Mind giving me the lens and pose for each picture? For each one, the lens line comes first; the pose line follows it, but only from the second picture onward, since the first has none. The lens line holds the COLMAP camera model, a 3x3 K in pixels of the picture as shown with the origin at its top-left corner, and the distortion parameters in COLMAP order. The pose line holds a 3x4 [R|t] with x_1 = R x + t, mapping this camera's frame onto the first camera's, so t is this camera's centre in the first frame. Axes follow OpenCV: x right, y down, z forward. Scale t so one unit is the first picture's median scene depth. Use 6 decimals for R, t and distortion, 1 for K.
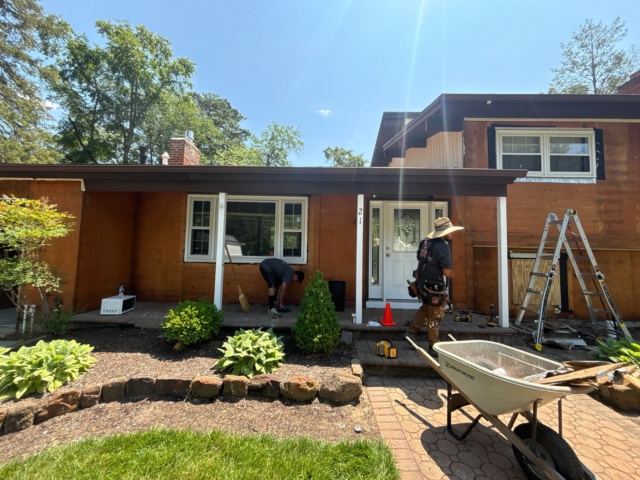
lens RADIAL K [[246.5, 0, 318.5], [0, 246.5, 239.3], [0, 0, 1]] dist [0.003651, 0.000129]
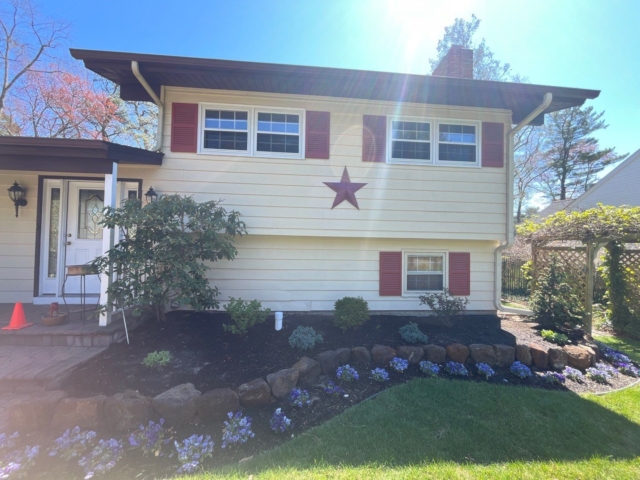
lens RADIAL K [[247.5, 0, 320.0], [0, 247.5, 240.0], [0, 0, 1]] dist [-0.000840, -0.000071]
pose [[0.994664, -0.003014, 0.103120, 1.066037], [-0.001339, 0.999112, 0.042115, 0.014954], [-0.103155, -0.042029, 0.993777, 0.054729]]
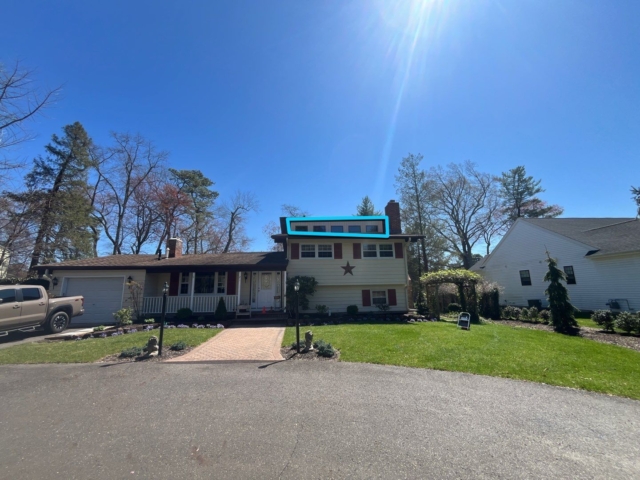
lens RADIAL K [[255.7, 0, 321.8], [0, 255.7, 240.6], [0, 0, 1]] dist [-0.000311, -0.000210]
pose [[0.994840, -0.021937, 0.099052, 0.692345], [0.035167, 0.990375, -0.133866, -0.076010], [-0.095162, 0.136659, 0.986037, -1.830217]]
